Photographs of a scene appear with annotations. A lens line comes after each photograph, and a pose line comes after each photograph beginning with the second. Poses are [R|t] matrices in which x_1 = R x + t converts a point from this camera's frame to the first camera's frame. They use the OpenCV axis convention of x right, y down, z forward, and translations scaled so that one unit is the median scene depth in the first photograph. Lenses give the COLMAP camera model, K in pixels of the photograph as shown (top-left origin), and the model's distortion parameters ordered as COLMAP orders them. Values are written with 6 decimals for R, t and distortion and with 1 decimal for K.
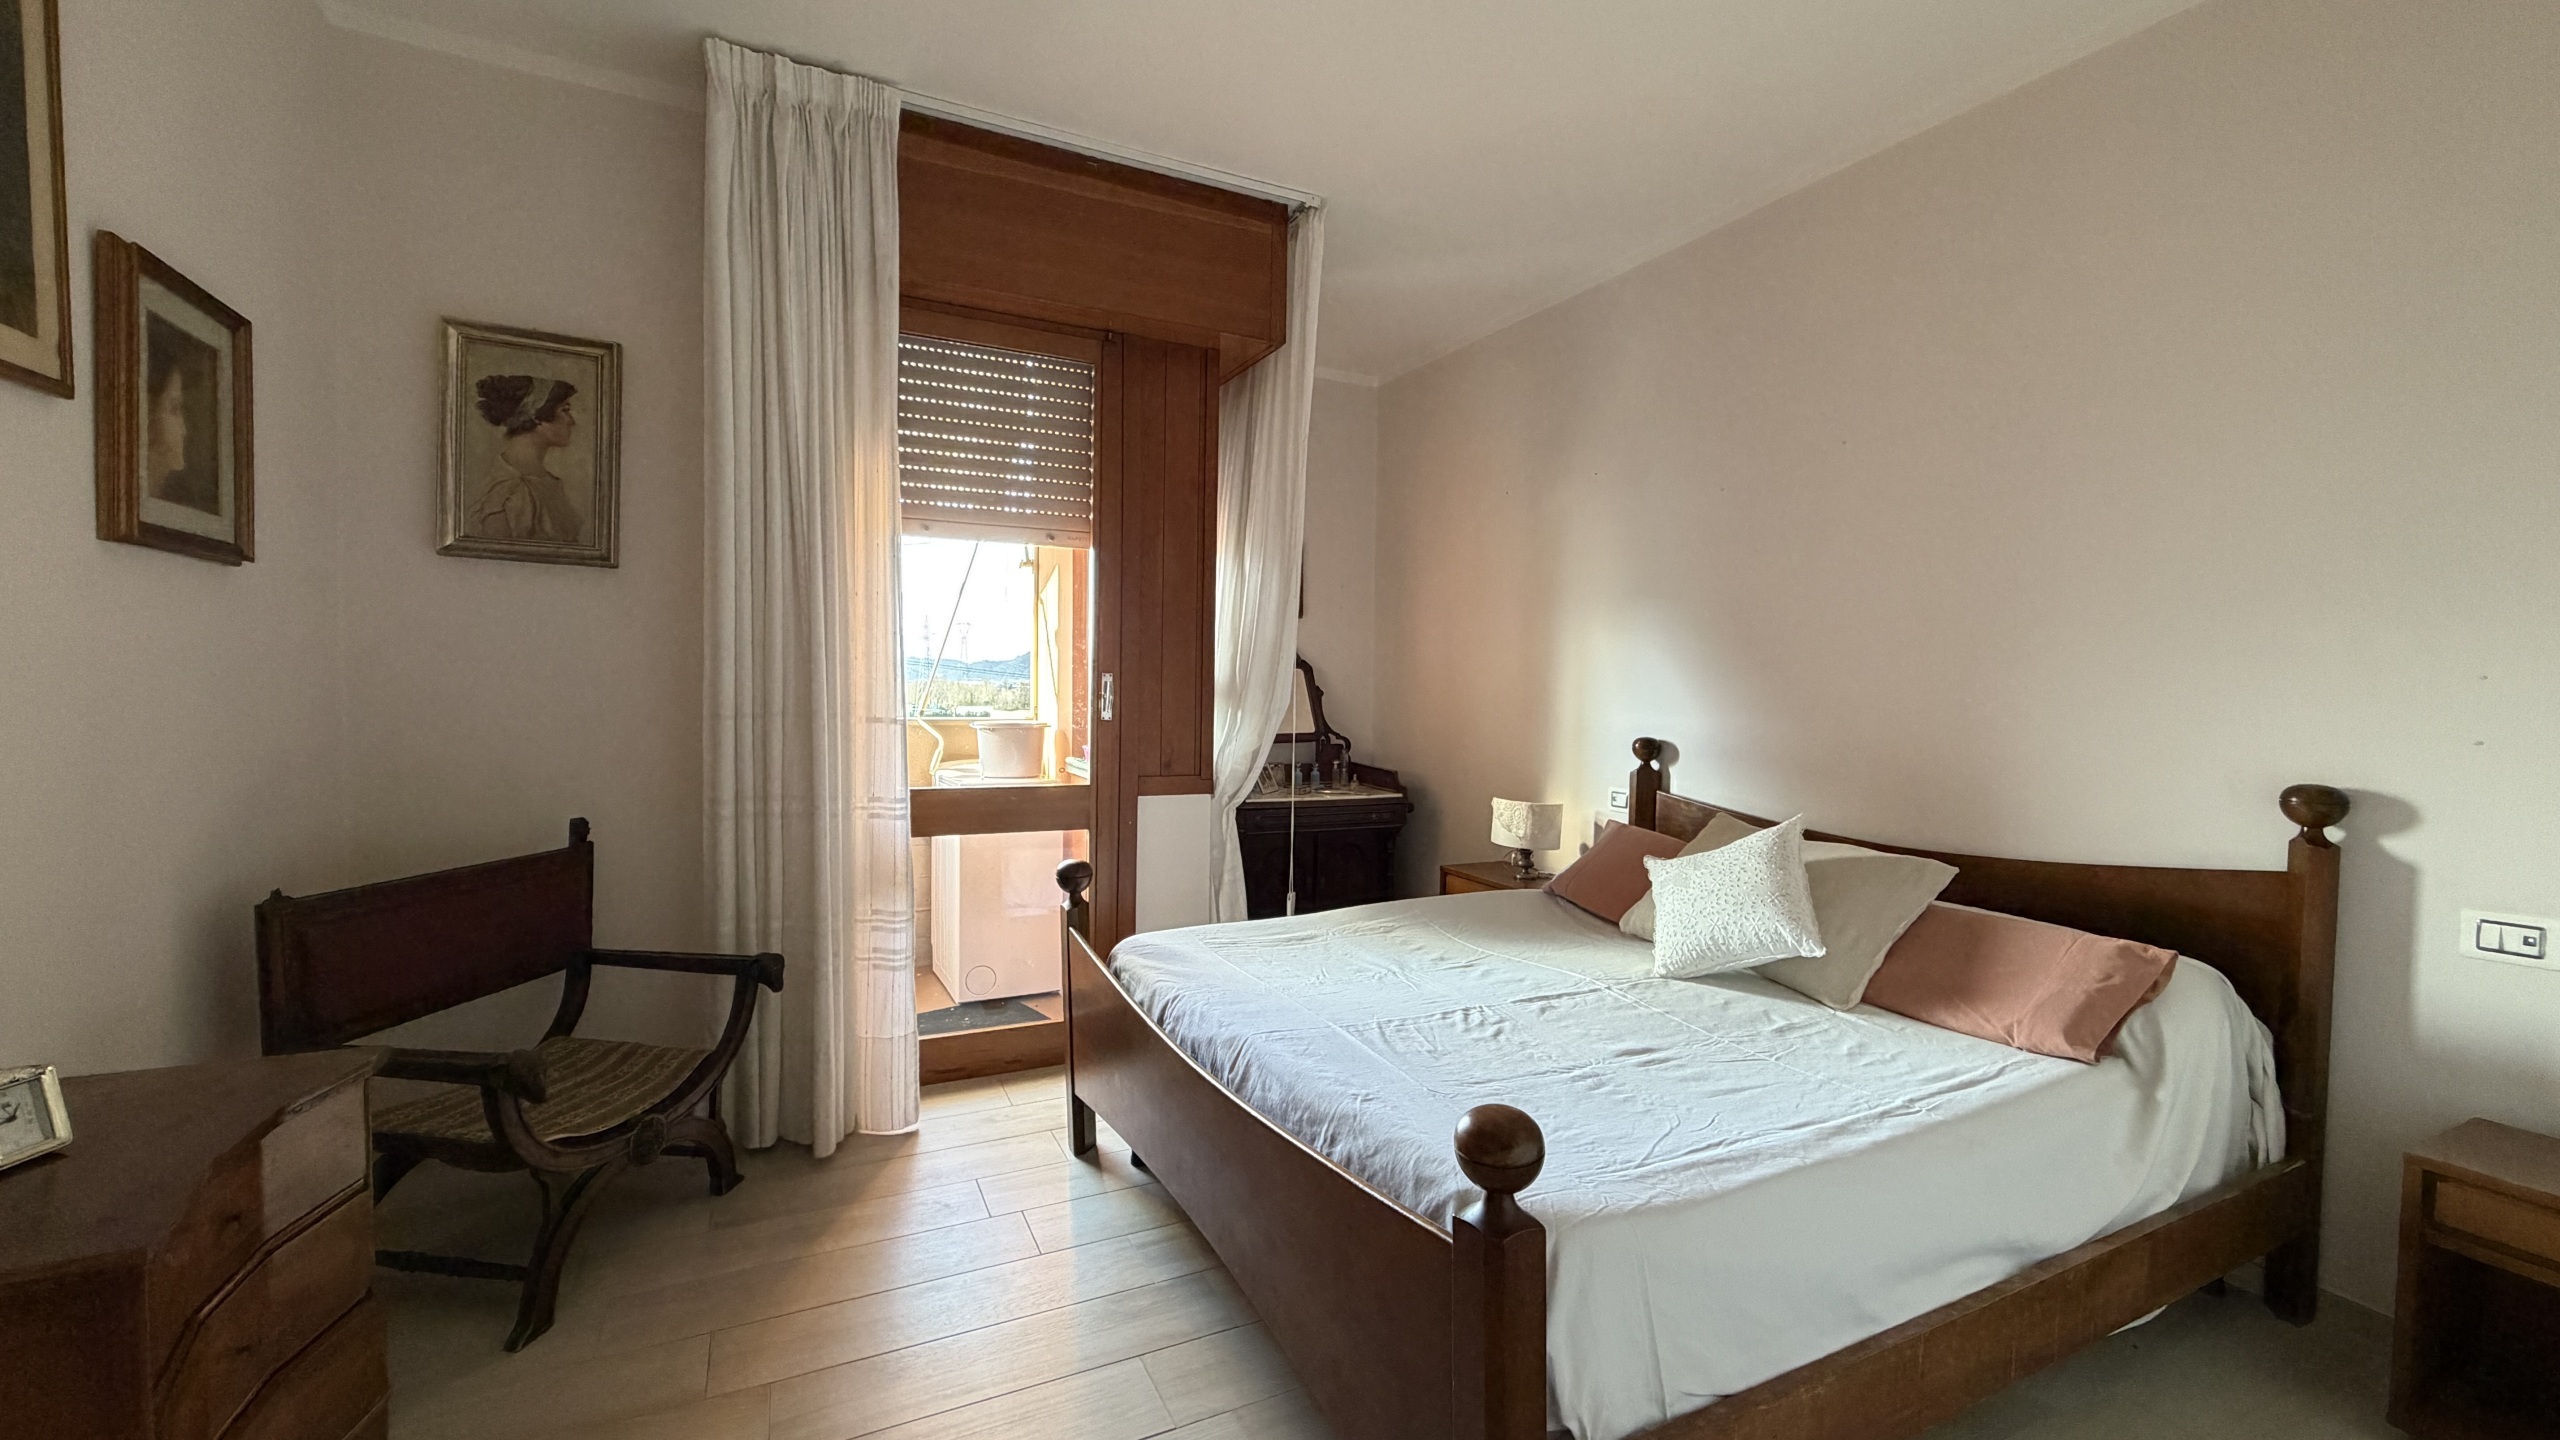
lens RADIAL K [[1013.2, 0, 1272.9], [0, 1013.2, 718.1], [0, 0, 1]] dist [0.000158, -0.000146]
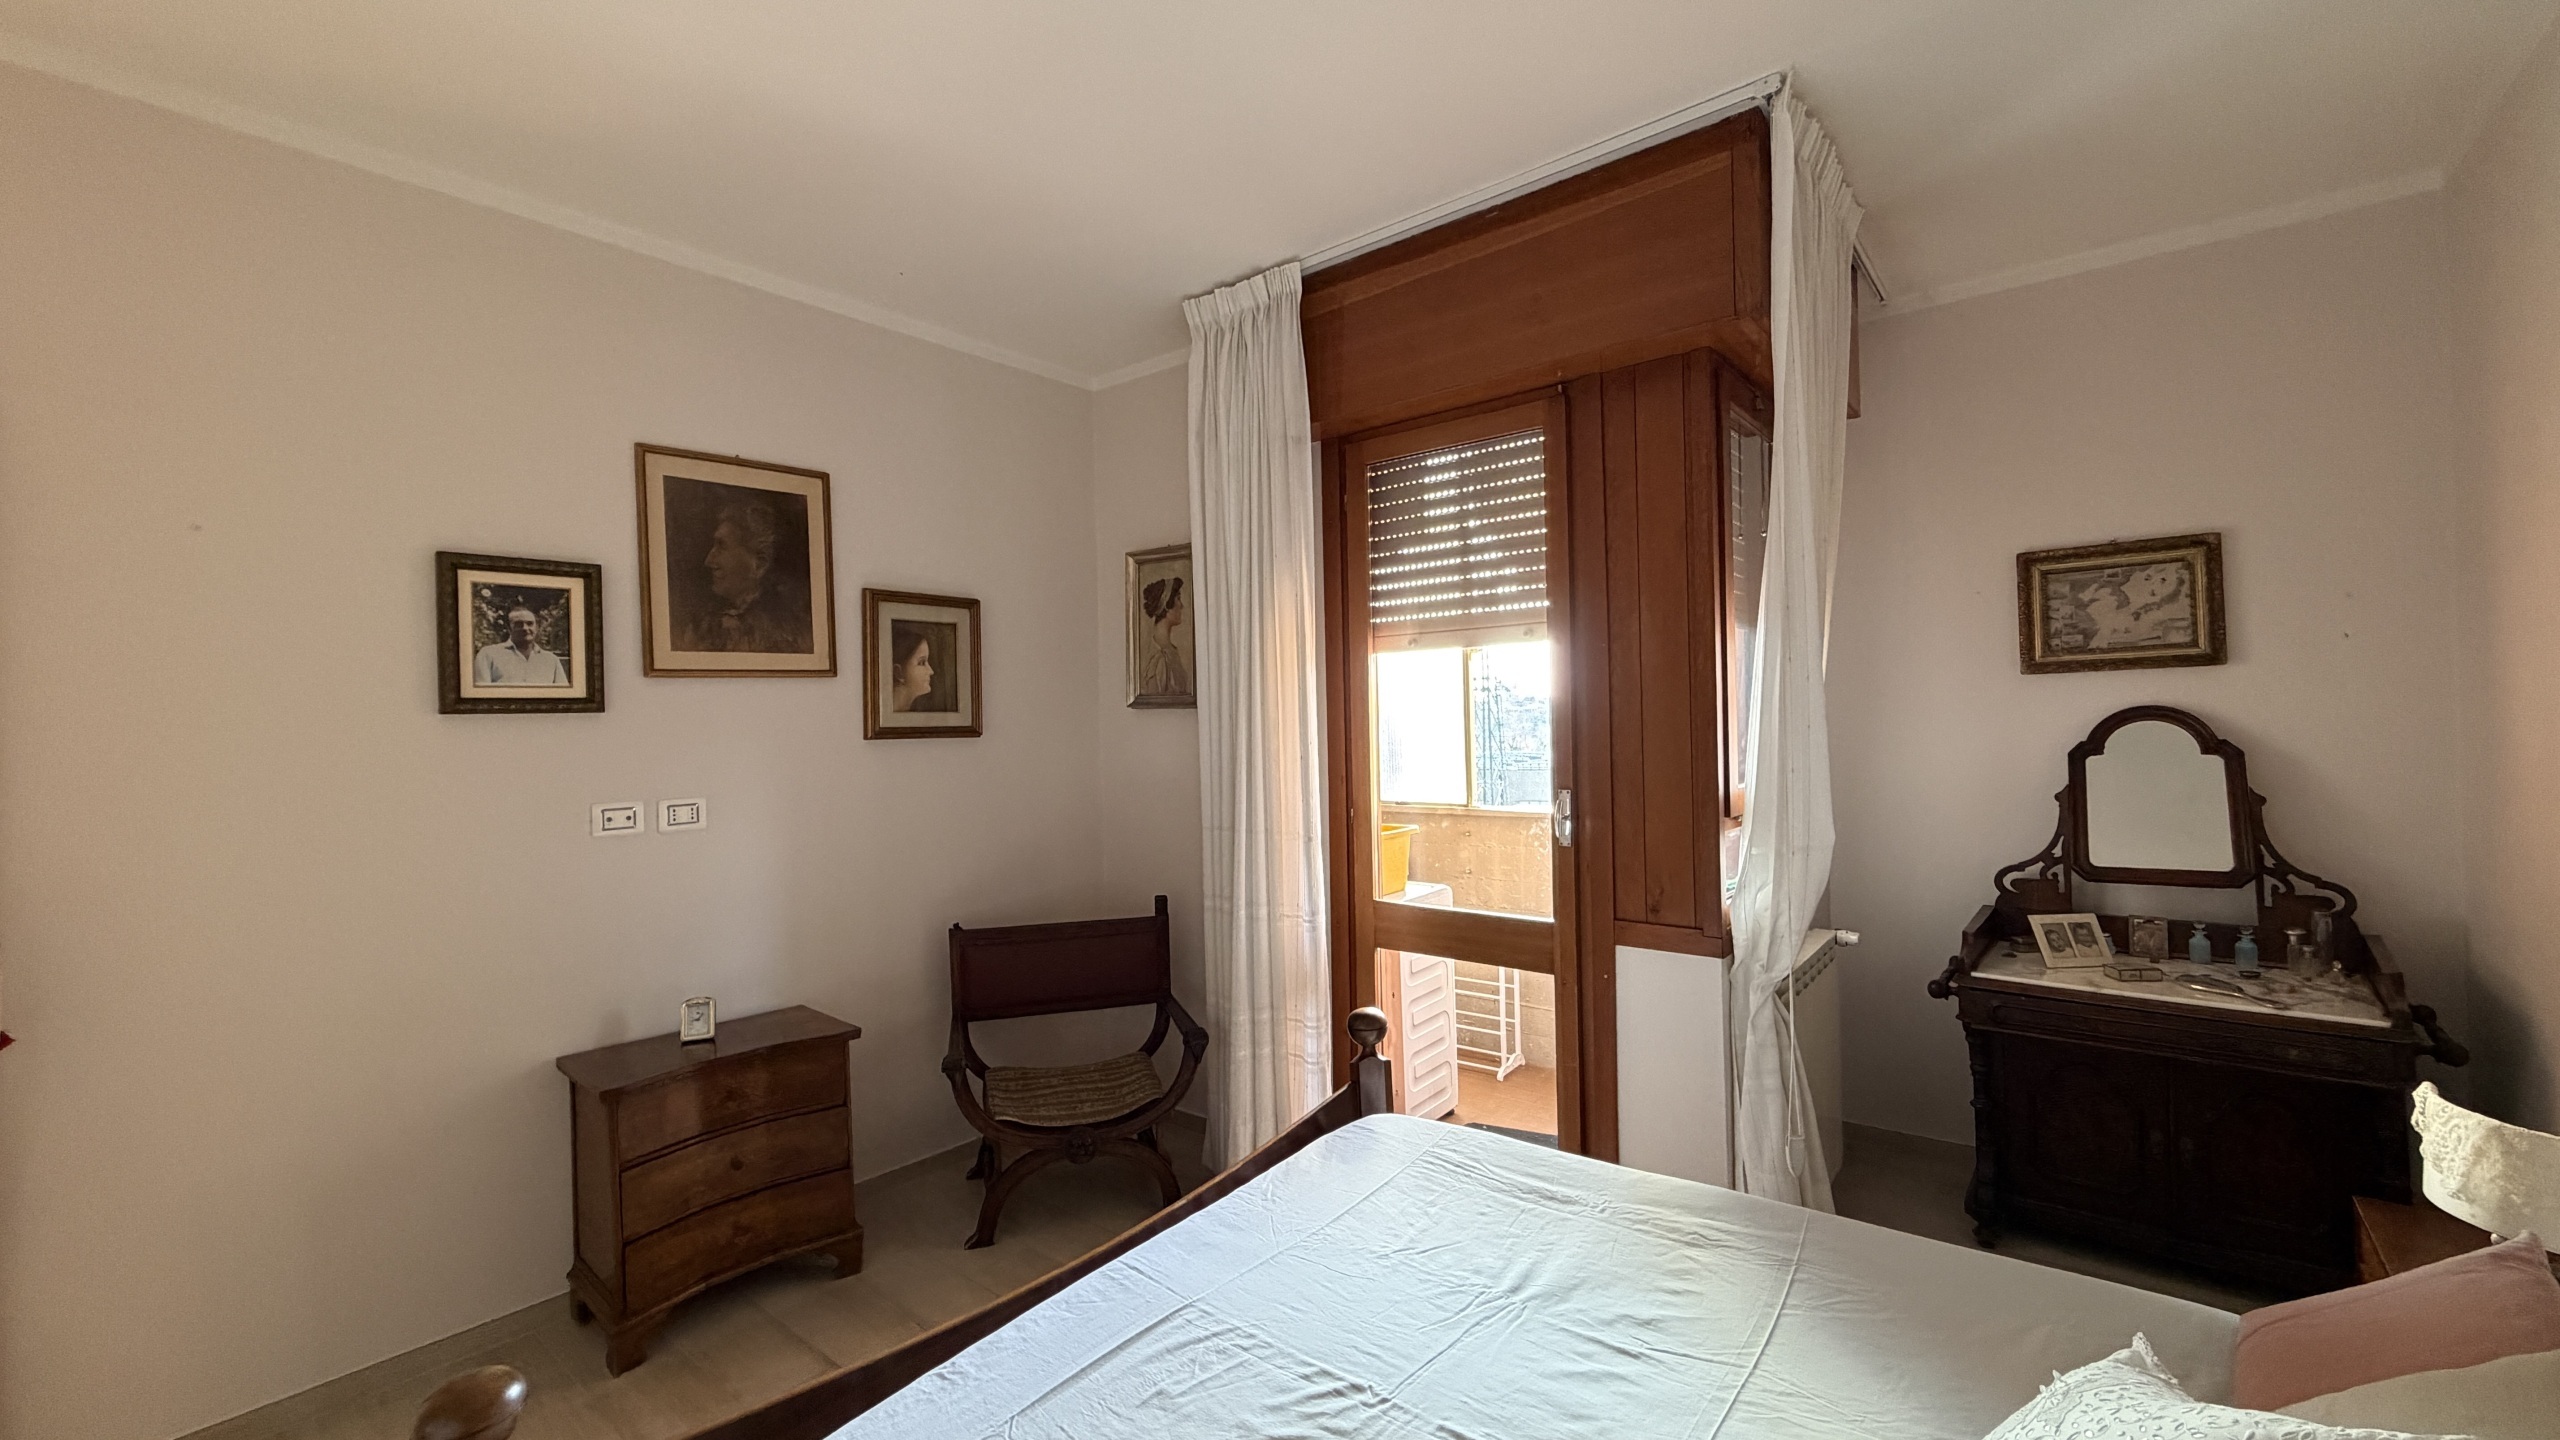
lens RADIAL K [[1013.2, 0, 1272.9], [0, 1013.2, 718.1], [0, 0, 1]] dist [0.000158, -0.000146]
pose [[0.412819, -0.030203, -0.910312, 0.623507], [-0.001771, 0.999422, -0.033963, -0.093374], [0.910812, 0.015633, 0.412526, 0.553370]]
